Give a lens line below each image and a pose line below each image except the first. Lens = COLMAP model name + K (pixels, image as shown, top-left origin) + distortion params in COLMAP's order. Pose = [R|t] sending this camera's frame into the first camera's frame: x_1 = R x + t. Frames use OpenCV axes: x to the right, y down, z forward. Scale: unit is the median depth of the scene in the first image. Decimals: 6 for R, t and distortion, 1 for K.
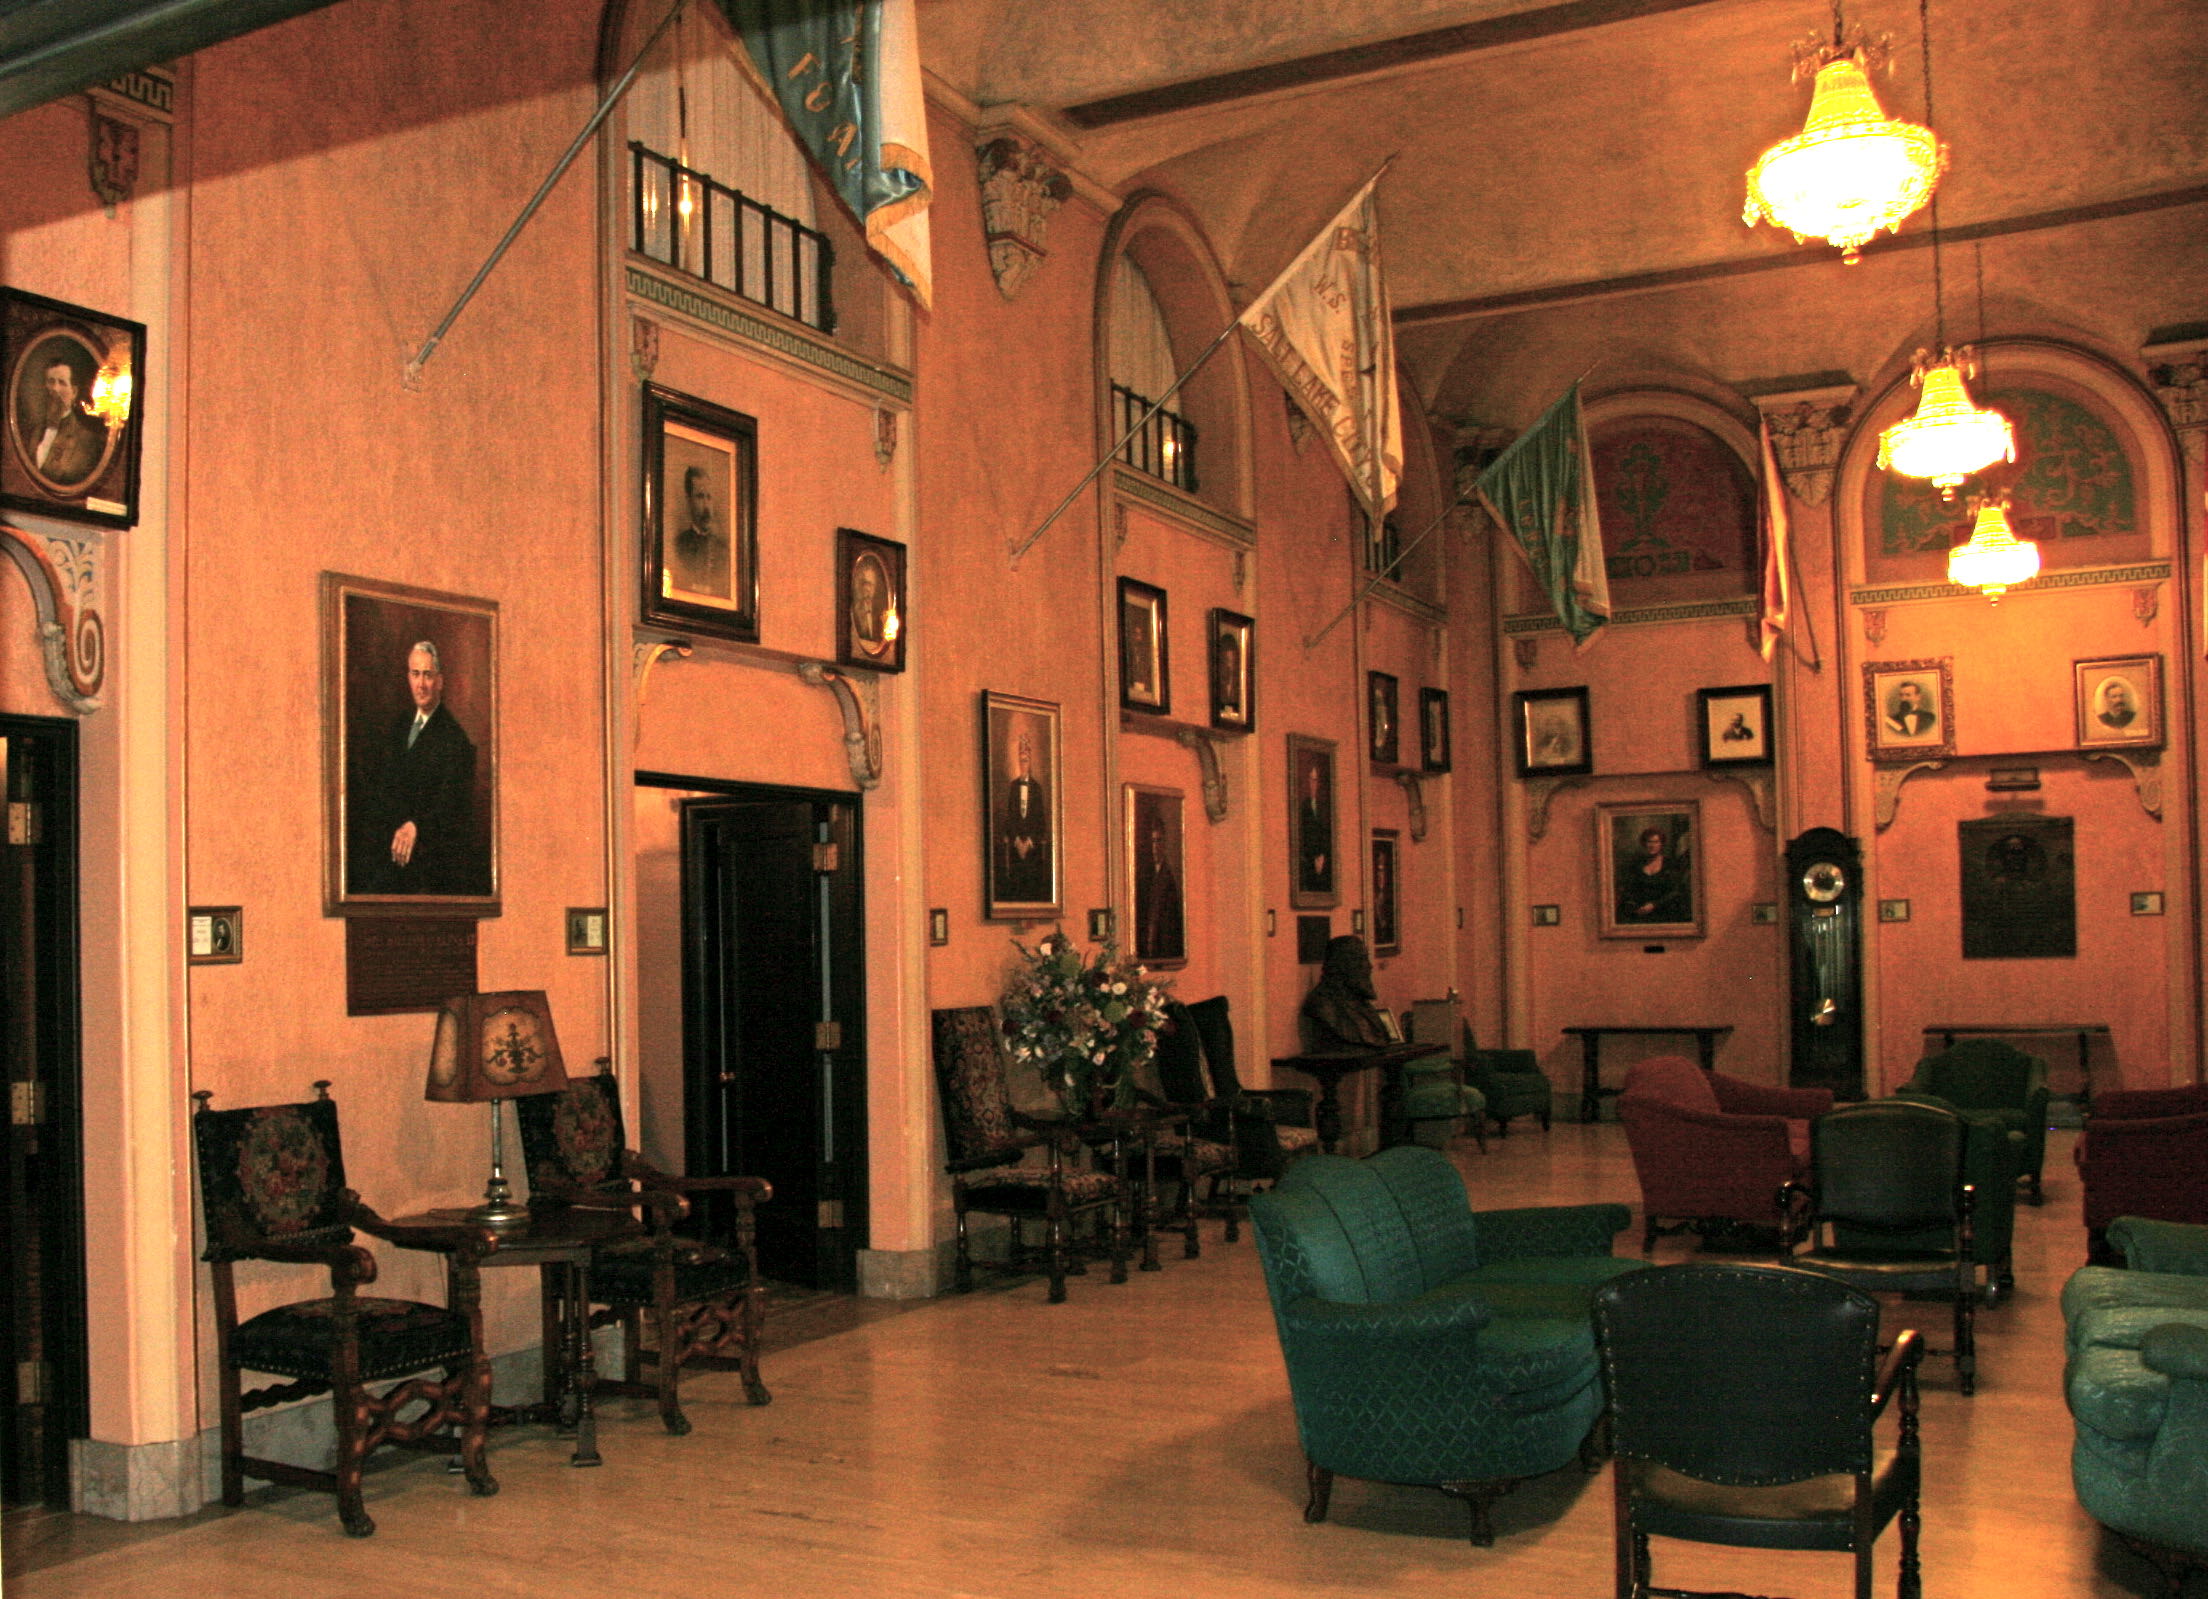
lens RADIAL K [[2396.0, 0, 1102.6], [0, 2396.0, 866.1], [0, 0, 1]] dist [-0.100406, 0.312138]
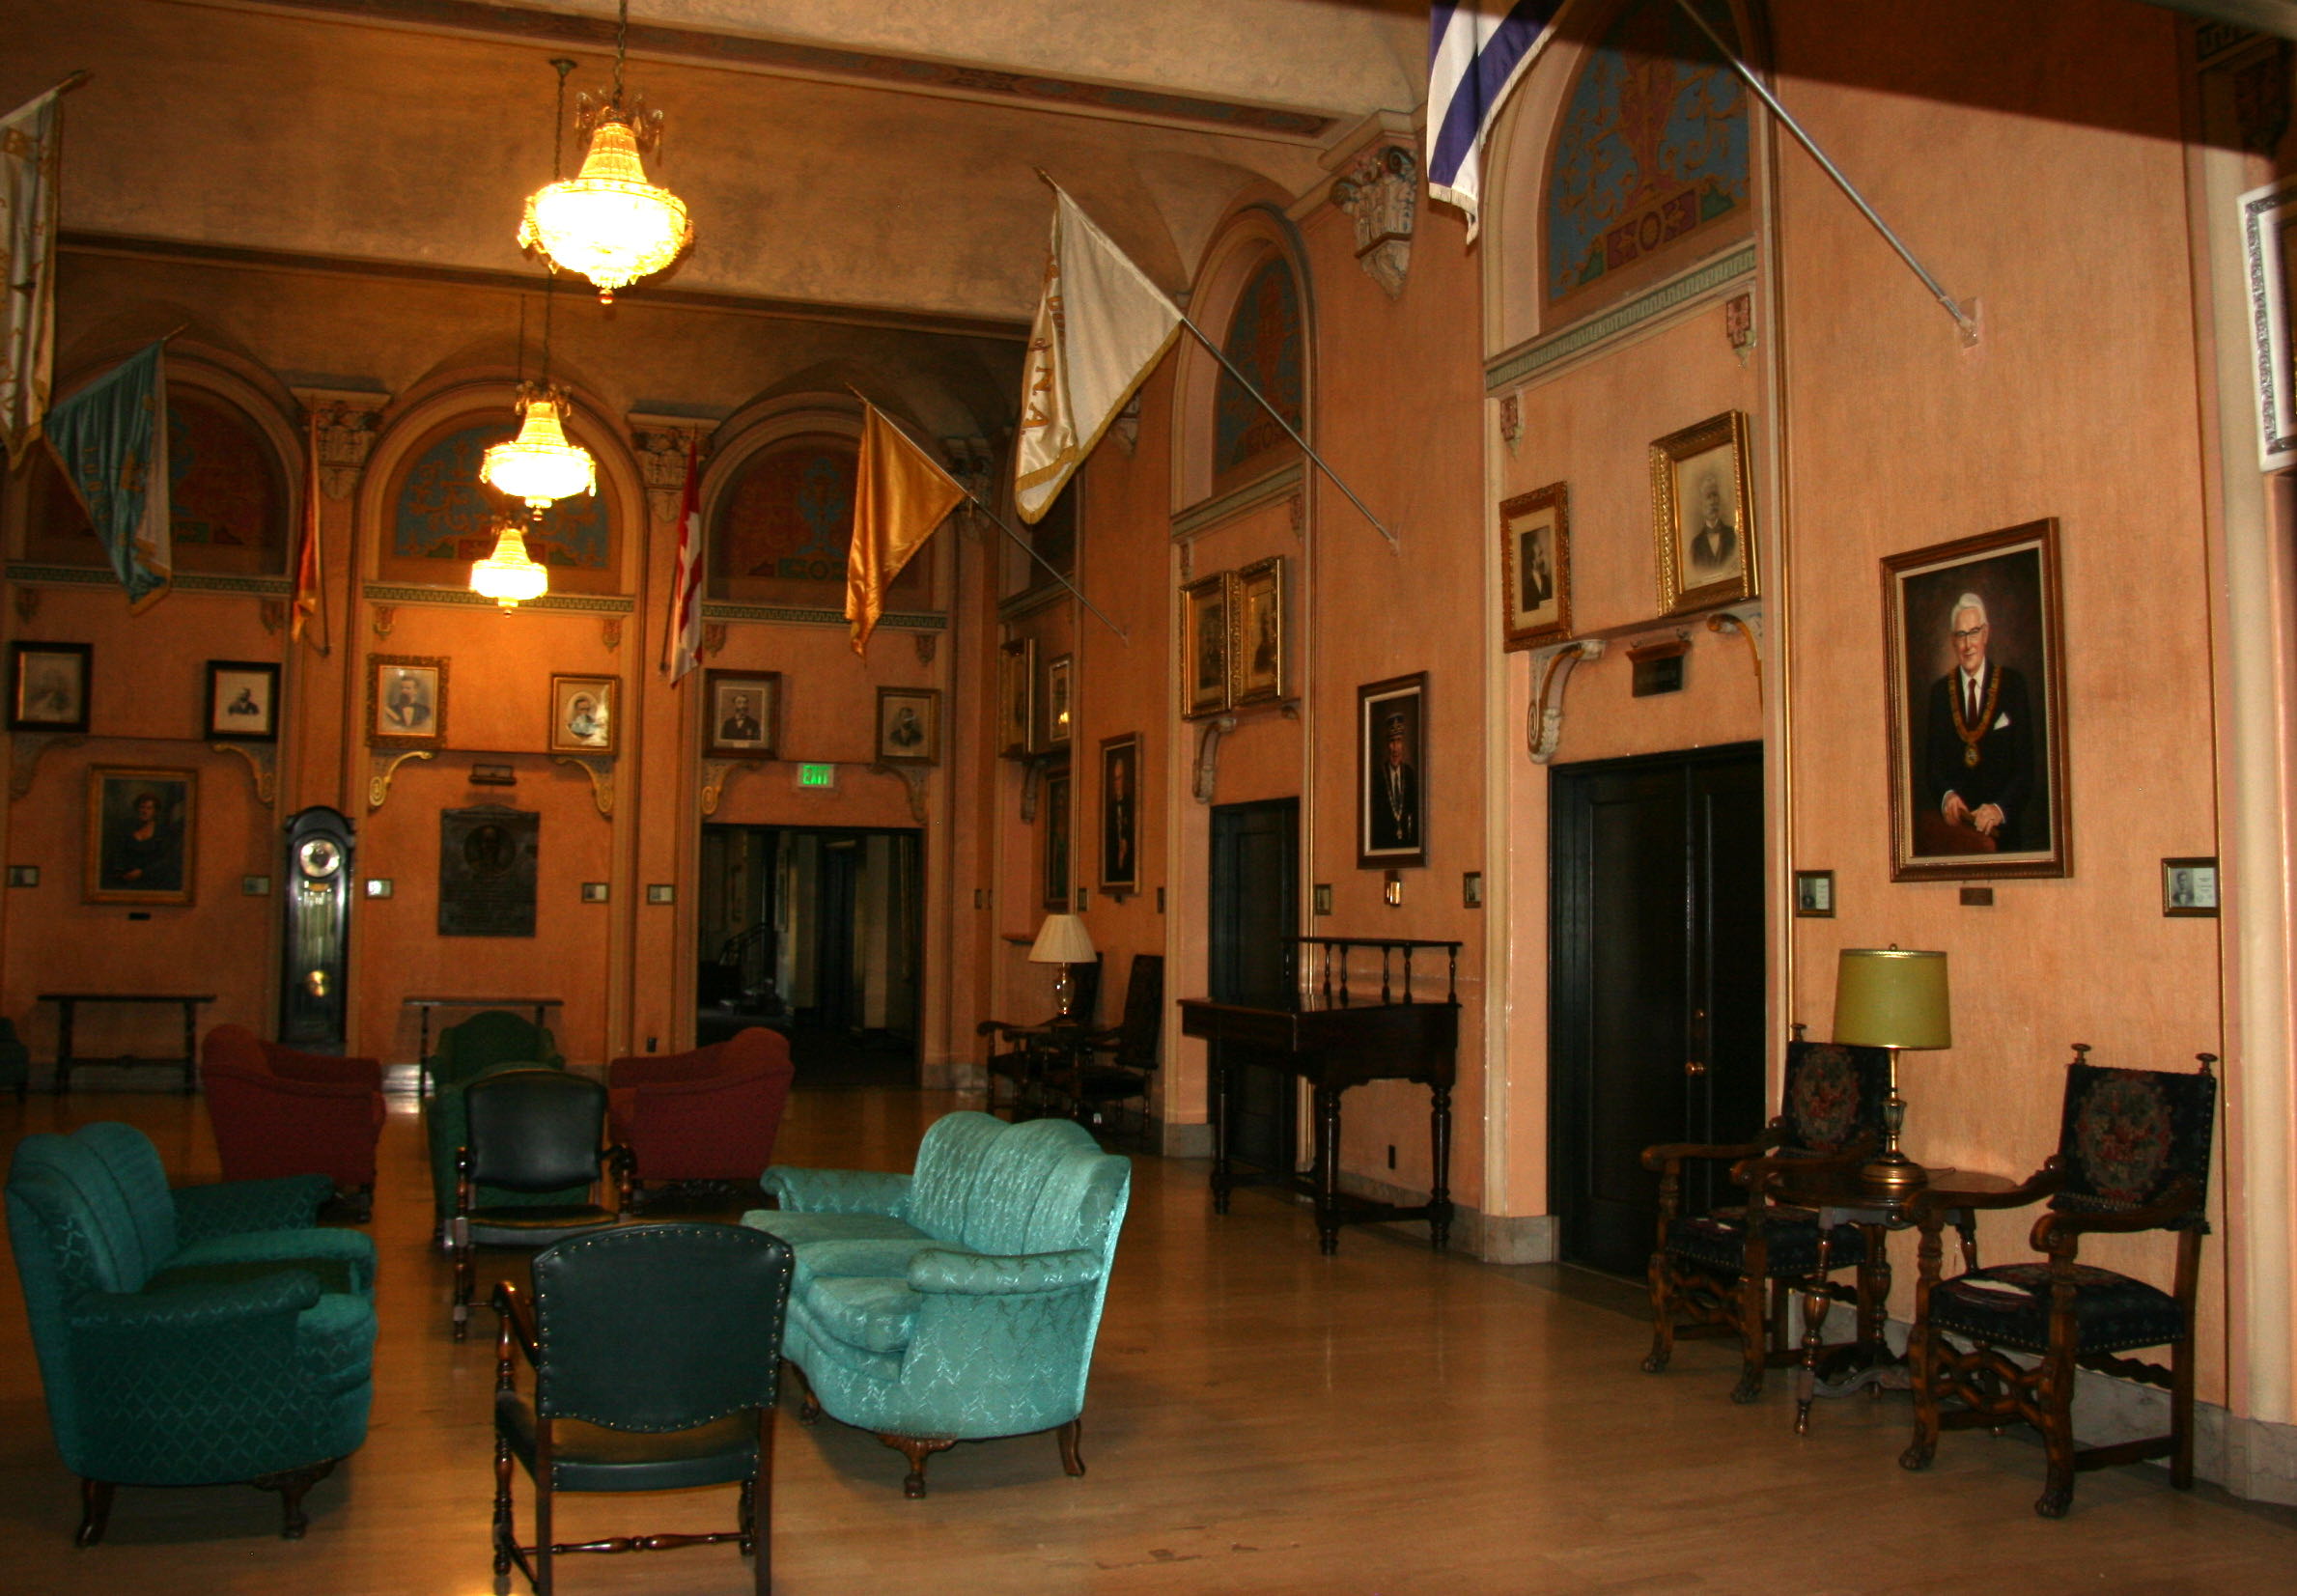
lens RADIAL K [[2202.4, 0, 1146.0], [0, 2202.4, 736.6], [0, 0, 1]] dist [-0.010895, 0.004986]
pose [[0.712082, 0.093451, 0.695849, -0.114008], [-0.057771, 0.995540, -0.074580, 0.004667], [-0.699715, 0.012907, 0.714305, 0.057089]]
